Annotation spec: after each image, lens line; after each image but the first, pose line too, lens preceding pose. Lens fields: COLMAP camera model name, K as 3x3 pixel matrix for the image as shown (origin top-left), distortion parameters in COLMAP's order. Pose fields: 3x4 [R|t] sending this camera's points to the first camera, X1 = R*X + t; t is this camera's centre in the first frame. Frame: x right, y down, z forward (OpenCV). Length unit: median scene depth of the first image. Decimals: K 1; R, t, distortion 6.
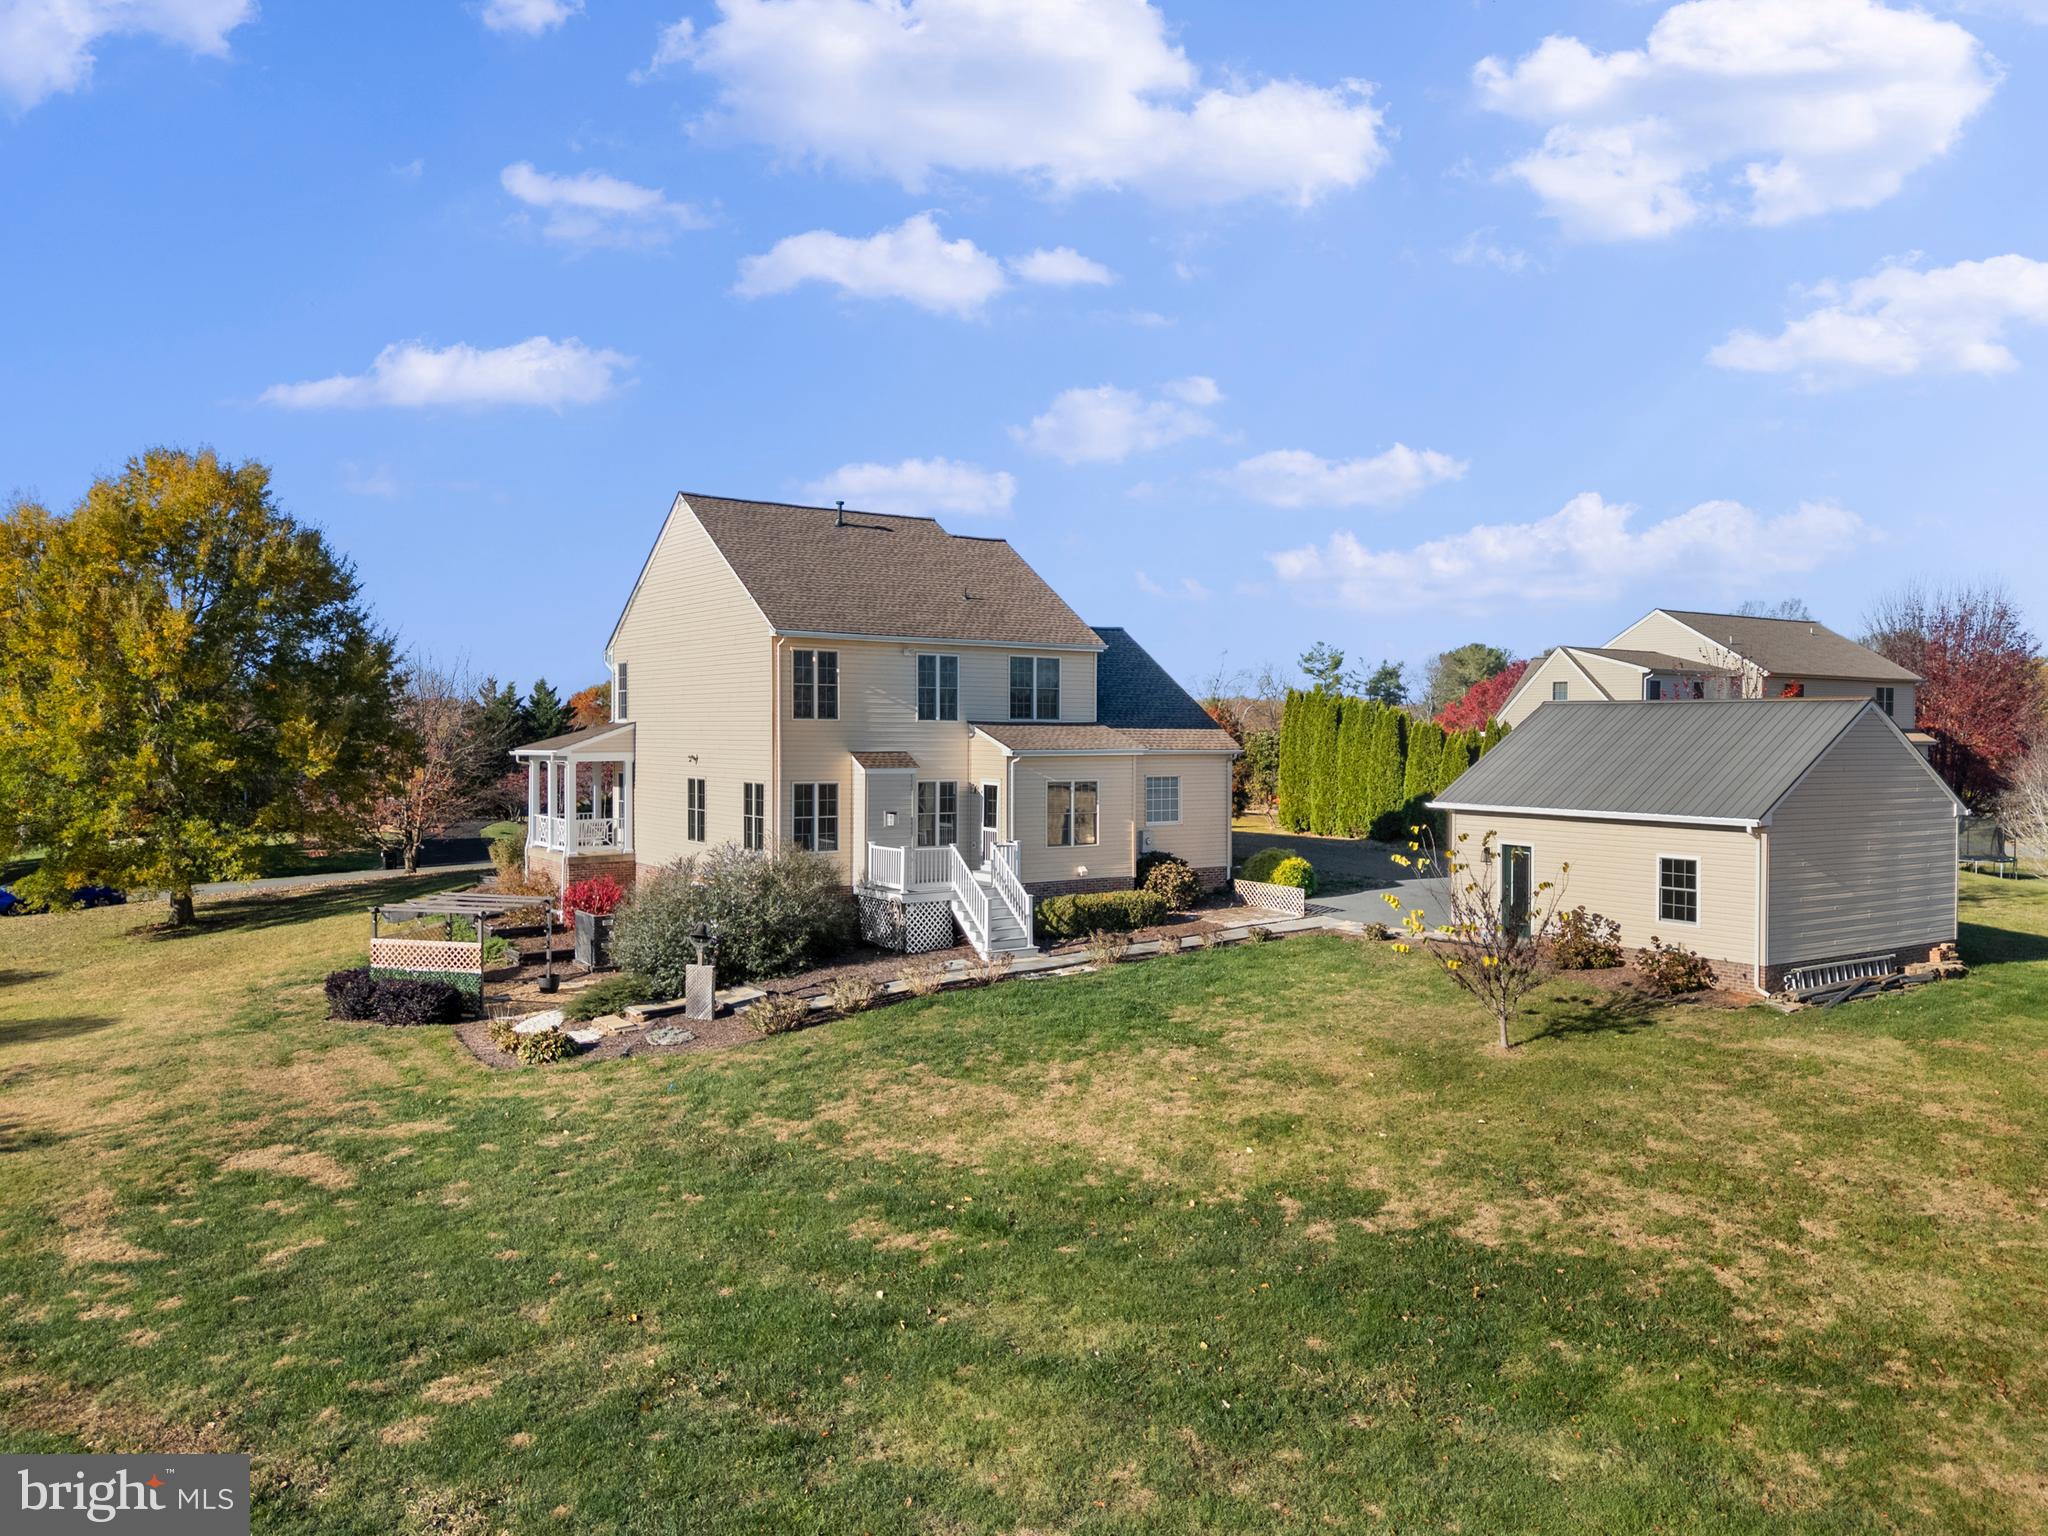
lens RADIAL K [[1495.9, 0, 1028.4], [0, 1495.9, 757.6], [0, 0, 1]] dist [0.088425, -0.088183]
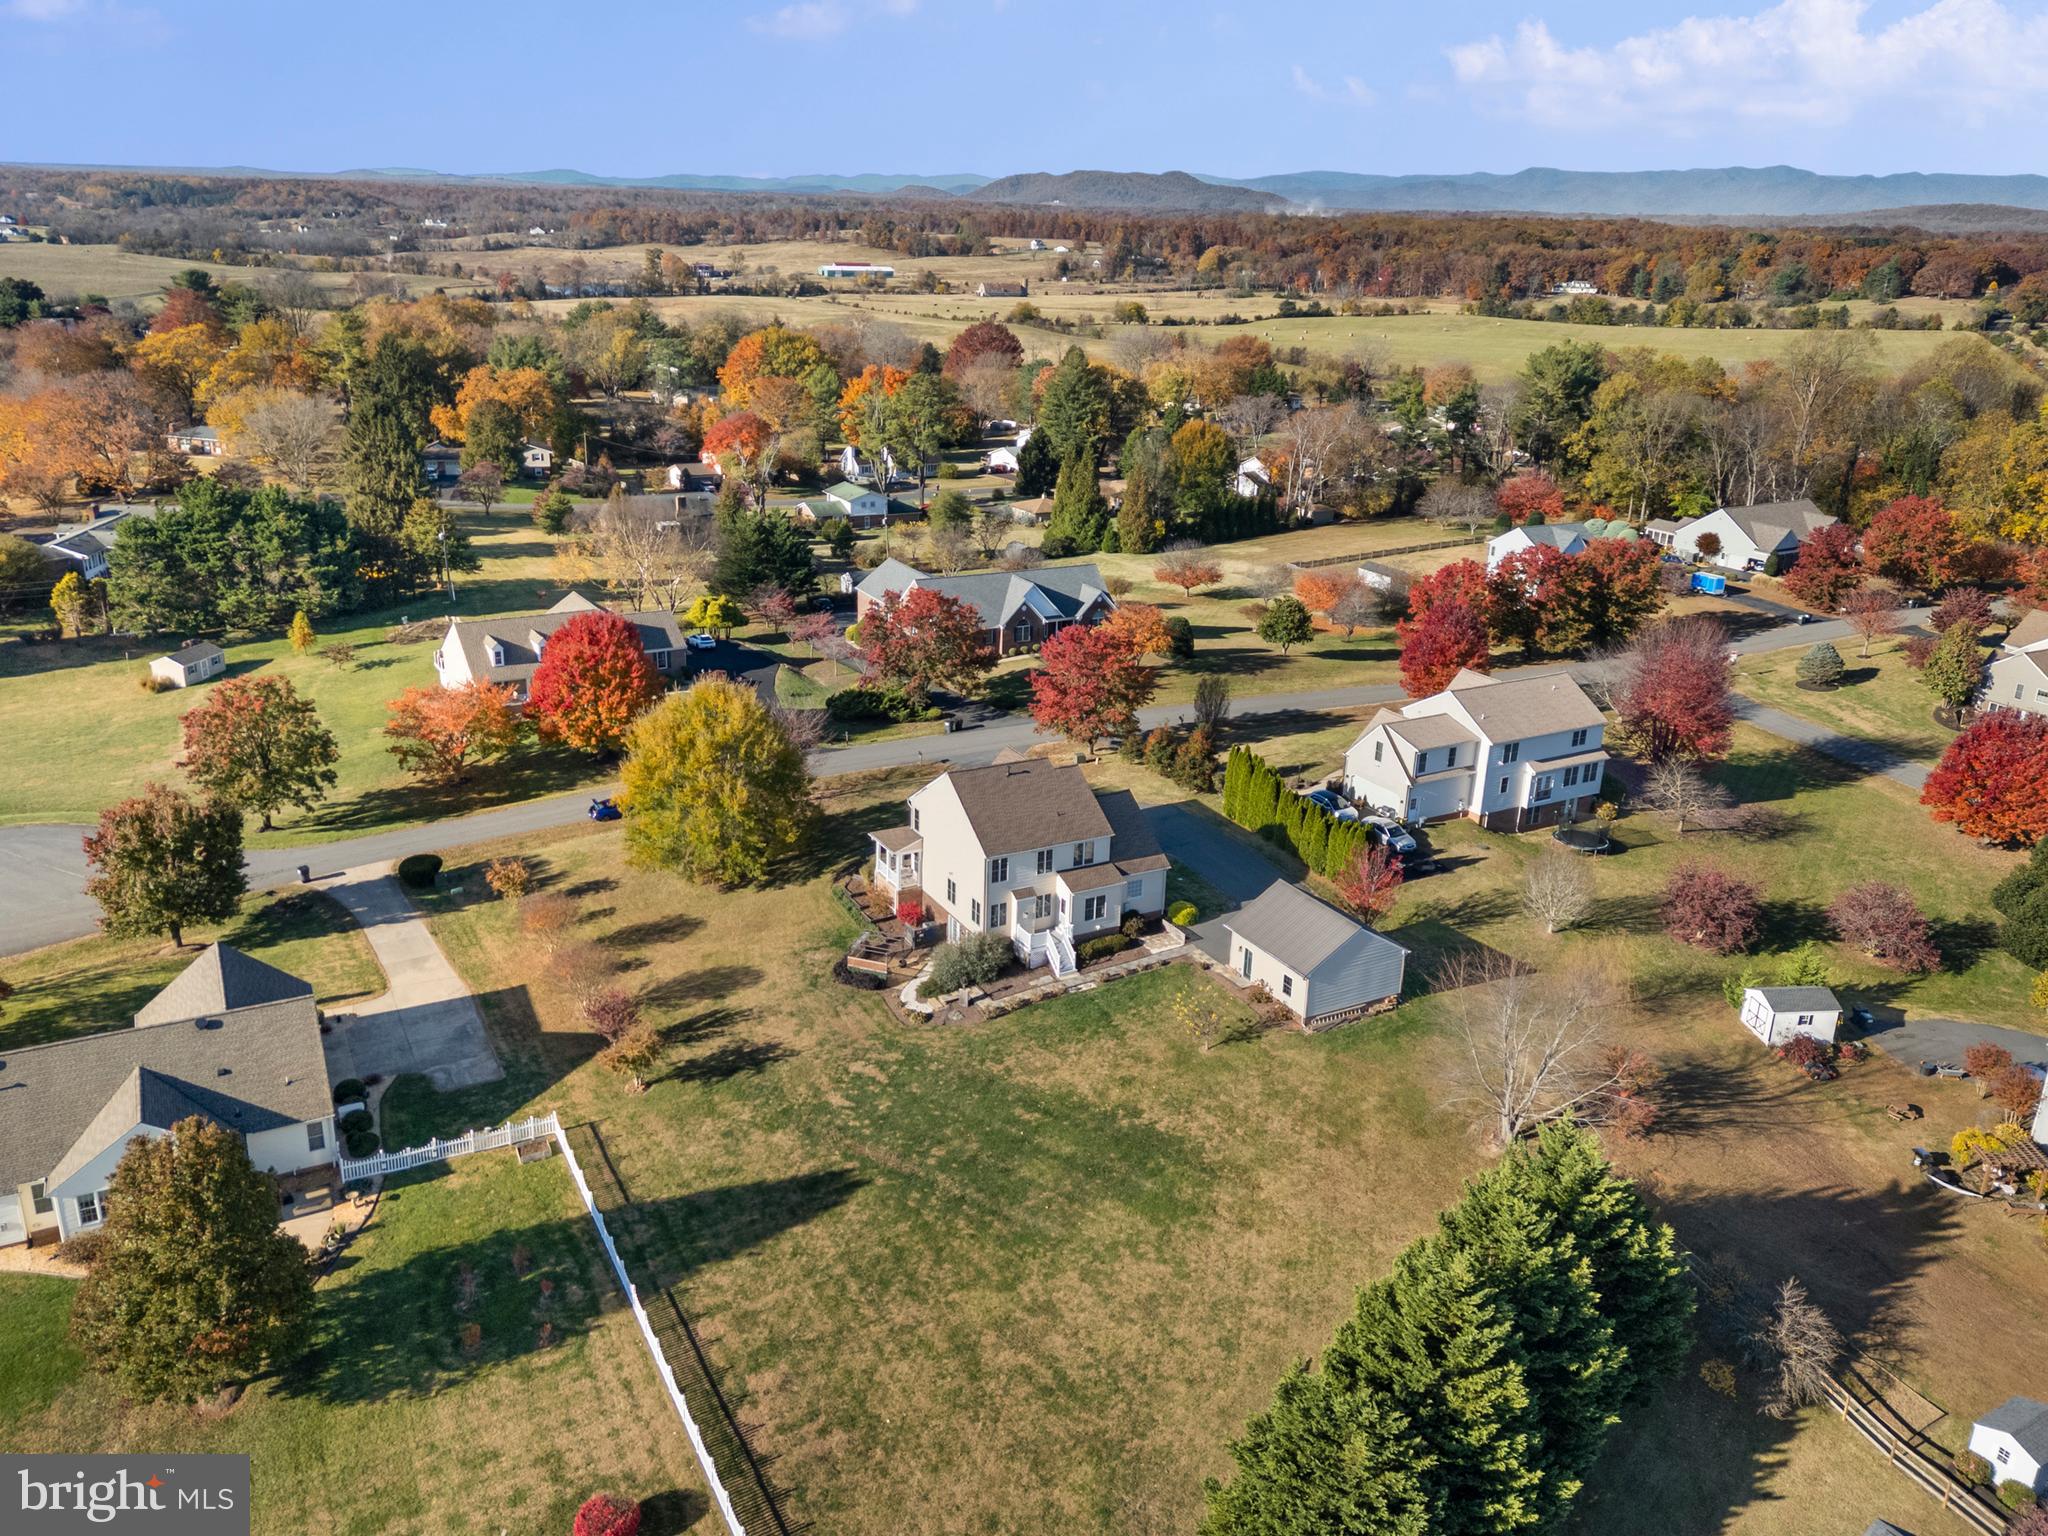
lens RADIAL K [[1504.3, 0, 1031.1], [0, 1504.3, 759.2], [0, 0, 1]] dist [0.058342, -0.045067]
pose [[0.995925, 0.055698, -0.070926, 0.095112], [-0.031192, 0.950687, 0.308579, -1.071709], [0.084616, -0.305109, 0.948551, -1.497247]]
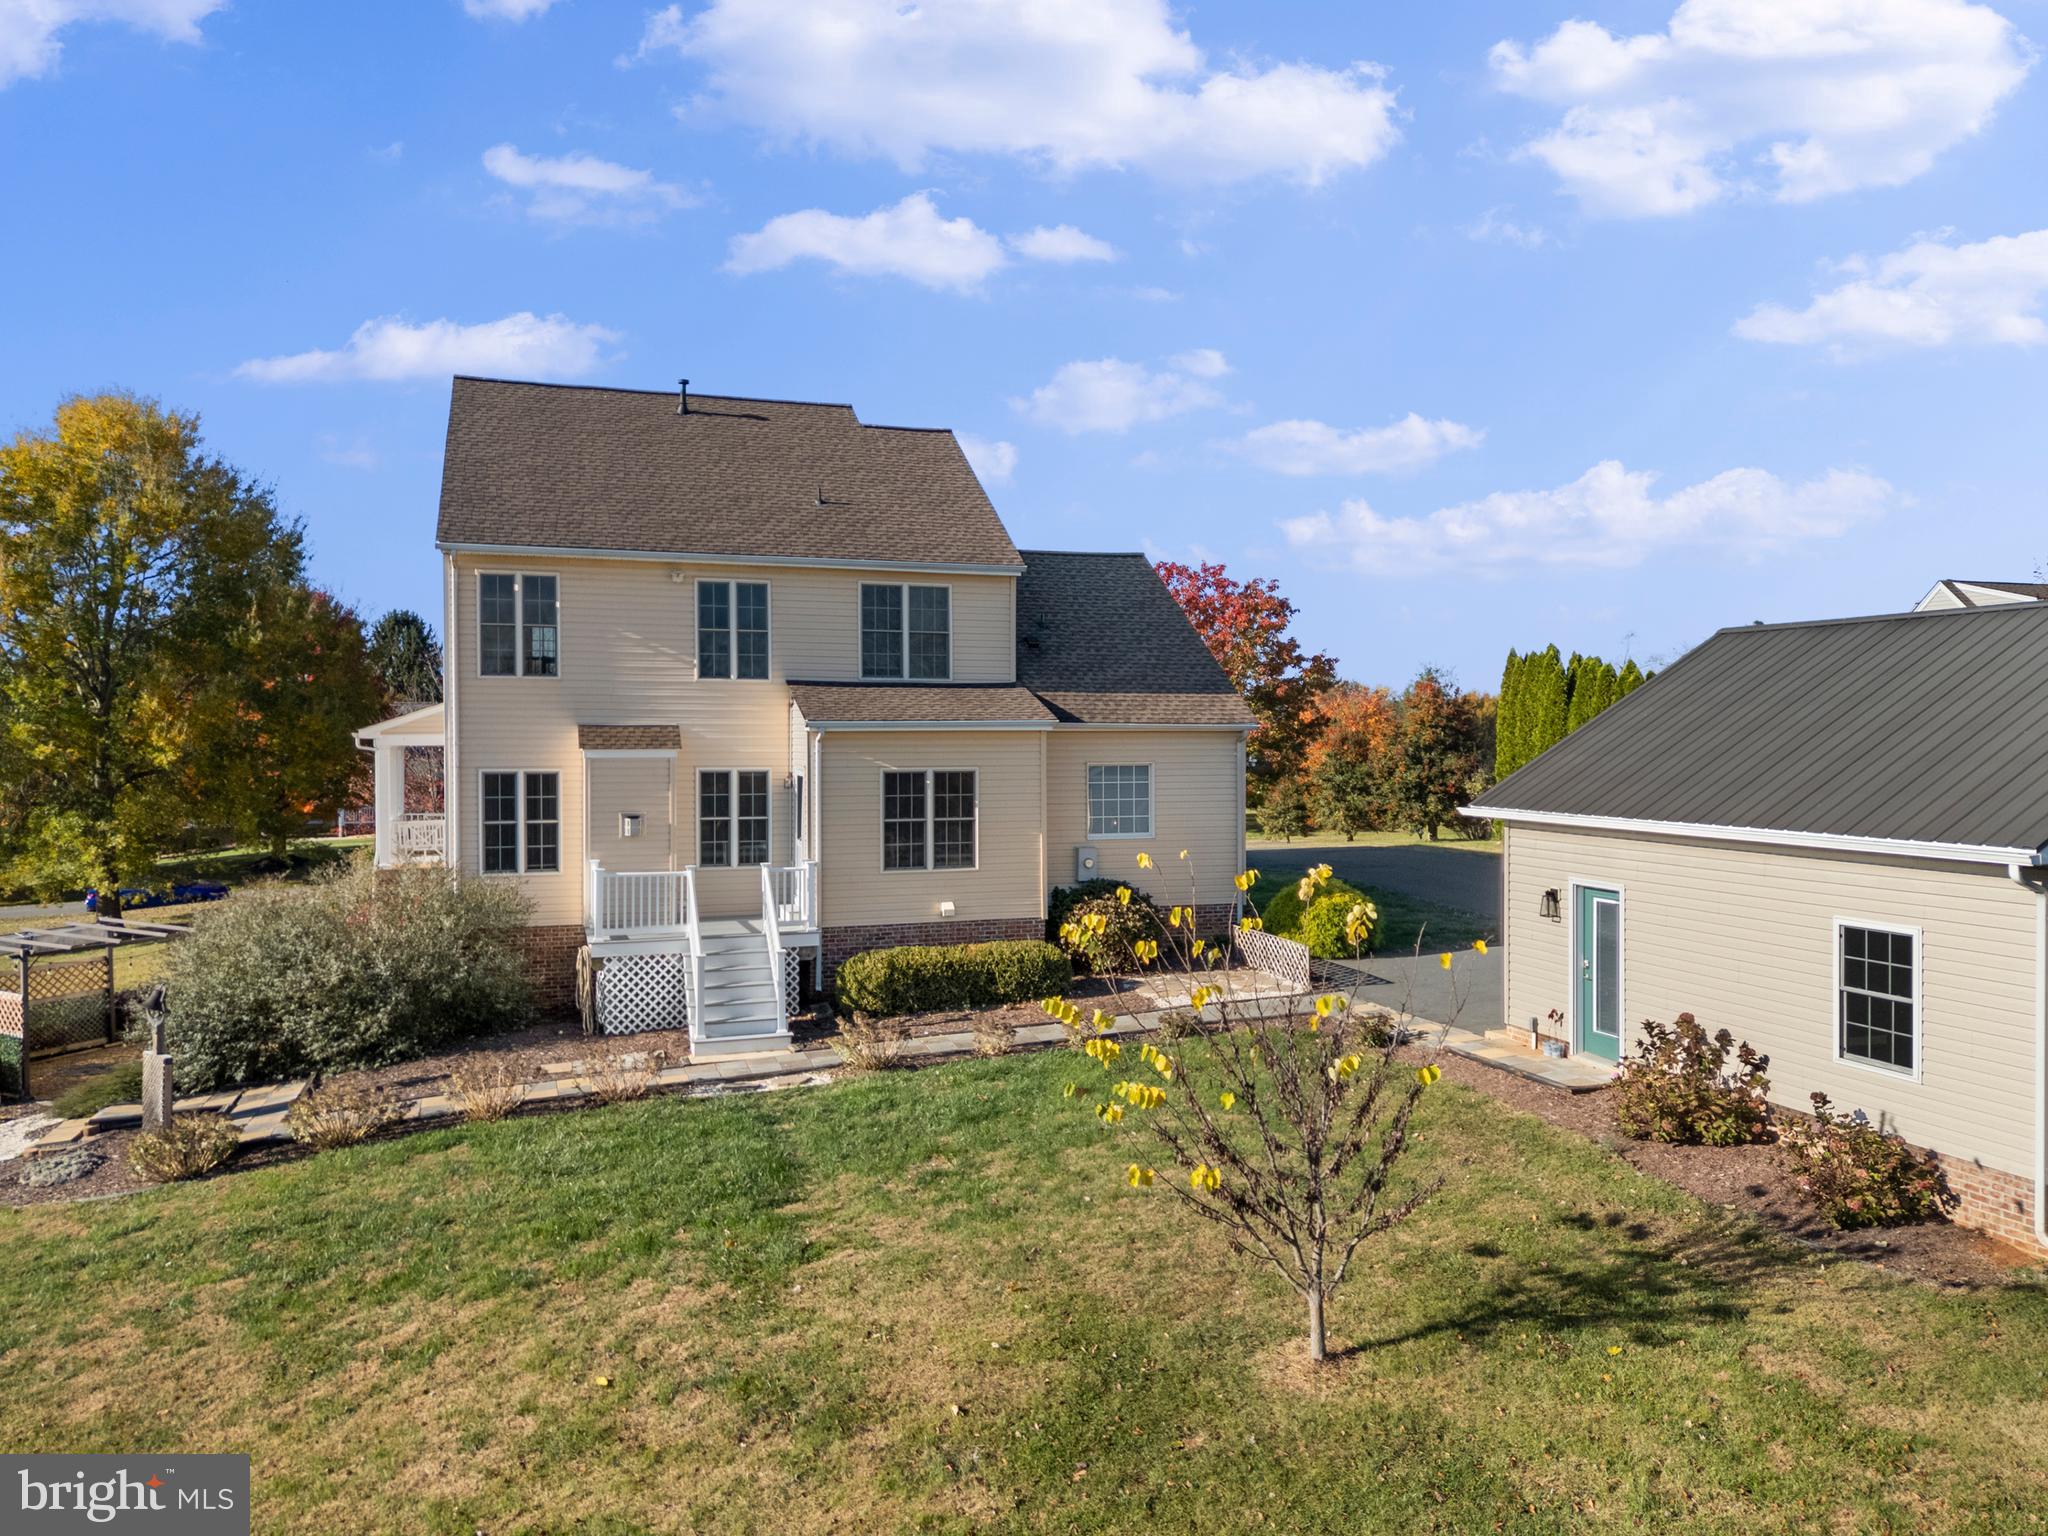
lens RADIAL K [[1495.9, 0, 1028.4], [0, 1495.9, 757.6], [0, 0, 1]] dist [0.088425, -0.088183]
pose [[0.960782, -0.001347, -0.277302, 0.264891], [0.000750, 0.999997, -0.002260, 0.012566], [0.277304, 0.001964, 0.960780, 0.409576]]
